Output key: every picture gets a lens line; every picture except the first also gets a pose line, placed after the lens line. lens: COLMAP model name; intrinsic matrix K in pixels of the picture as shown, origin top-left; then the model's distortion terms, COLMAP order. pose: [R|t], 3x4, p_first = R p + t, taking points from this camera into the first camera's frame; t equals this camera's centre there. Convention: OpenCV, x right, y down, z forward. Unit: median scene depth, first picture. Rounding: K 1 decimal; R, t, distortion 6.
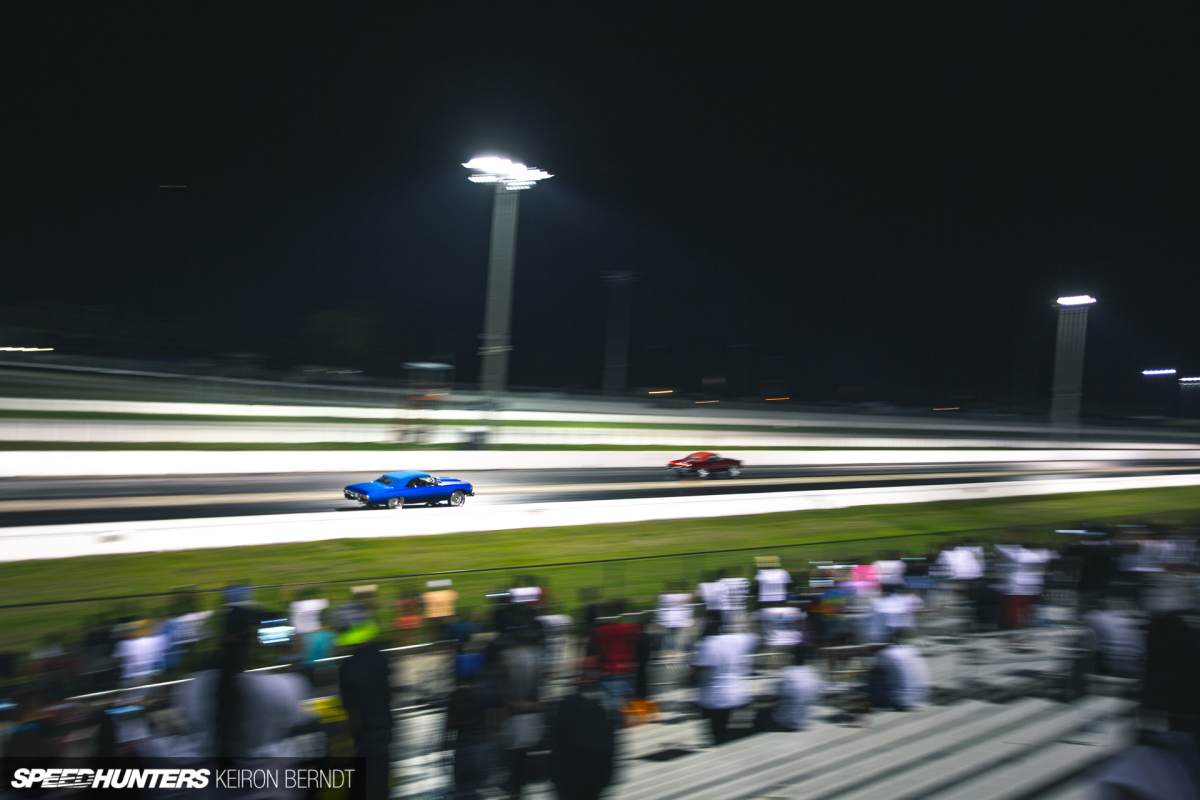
lens RADIAL K [[1055.0, 0, 586.3], [0, 1055.0, 425.0], [0, 0, 1]] dist [0.119487, 0.005638]
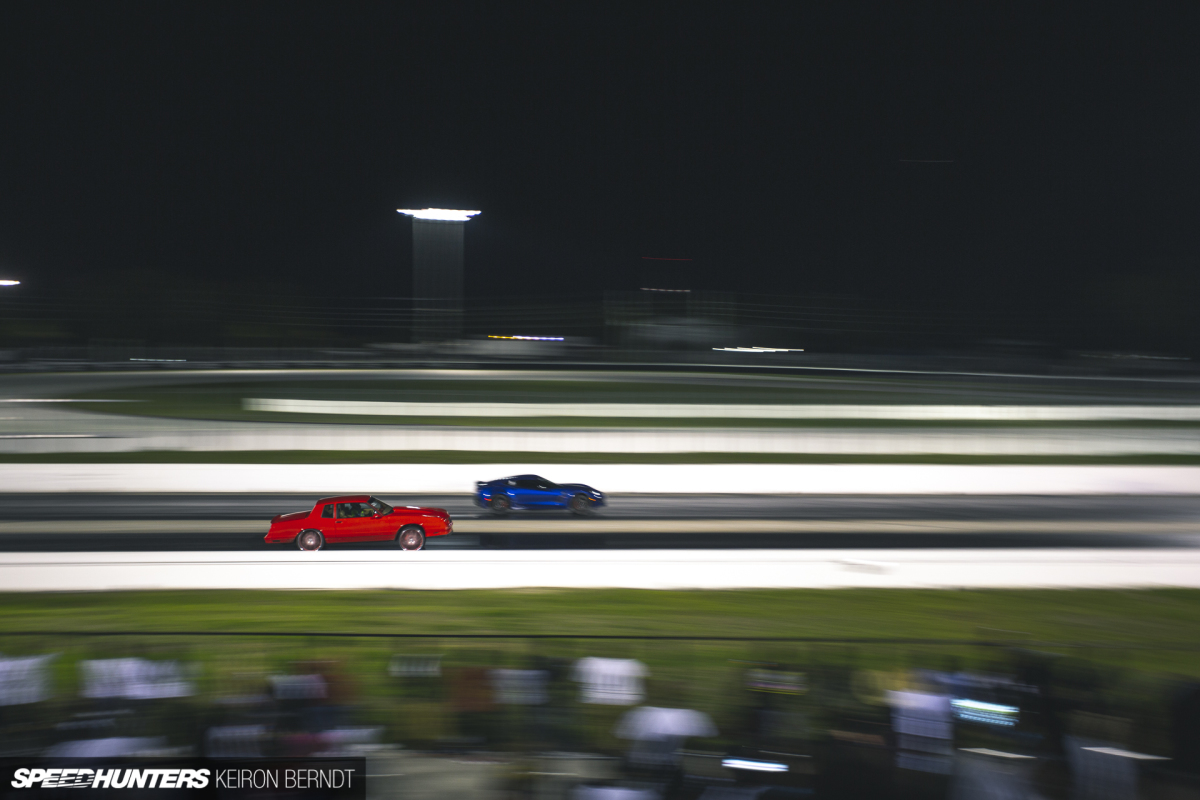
lens RADIAL K [[1332.3, 0, 618.0], [0, 1332.3, 399.3], [0, 0, 1]] dist [0.055777, 0.000000]
pose [[0.770515, -0.027707, -0.636819, 0.463902], [0.011546, 0.999498, -0.029516, 0.010280], [0.637317, 0.015390, 0.770448, 0.425871]]
